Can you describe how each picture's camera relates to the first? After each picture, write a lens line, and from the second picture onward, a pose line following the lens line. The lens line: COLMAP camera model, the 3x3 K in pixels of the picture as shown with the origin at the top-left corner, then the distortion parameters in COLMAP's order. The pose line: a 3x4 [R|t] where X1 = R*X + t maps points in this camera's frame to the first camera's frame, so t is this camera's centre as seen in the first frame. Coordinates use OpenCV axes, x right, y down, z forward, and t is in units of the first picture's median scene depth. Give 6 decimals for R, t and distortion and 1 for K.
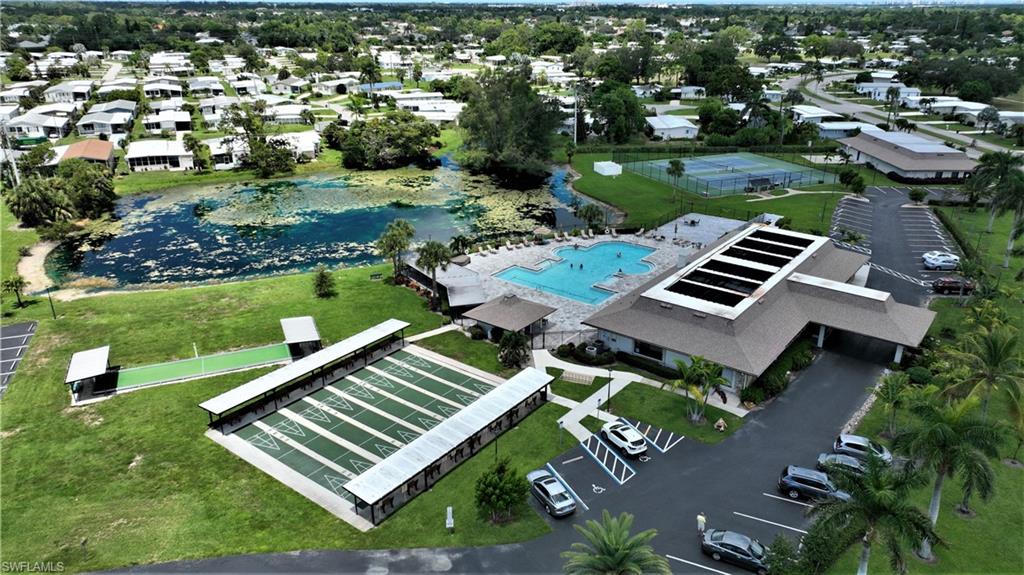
lens RADIAL K [[726.0, 0, 517.2], [0, 726.0, 290.6], [0, 0, 1]] dist [0.000729, -0.003158]
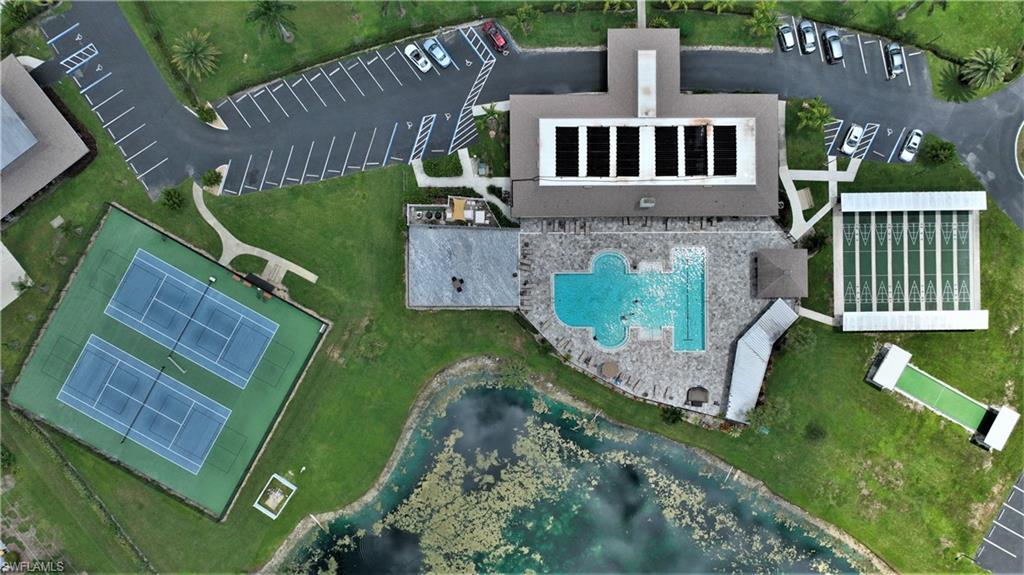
lens RADIAL K [[726.0, 0, 517.2], [0, 726.0, 290.6], [0, 0, 1]] dist [0.000729, -0.003158]
pose [[-0.611648, -0.791110, 0.005541, 0.195922], [0.287942, -0.216089, 0.932950, -1.040587], [-0.736869, 0.572232, 0.359964, 0.652352]]
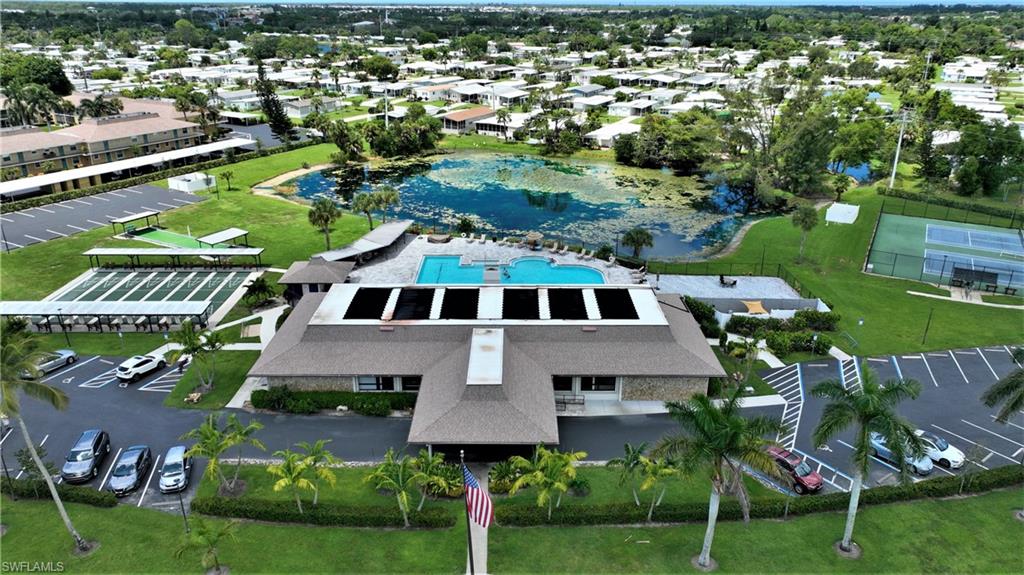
lens RADIAL K [[726.0, 0, 517.2], [0, 726.0, 290.6], [0, 0, 1]] dist [0.000729, -0.003158]
pose [[0.613593, 0.292675, -0.733379, 0.721666], [-0.297199, 0.946075, 0.128901, -0.127724], [0.731558, 0.138867, 0.667487, 0.358438]]
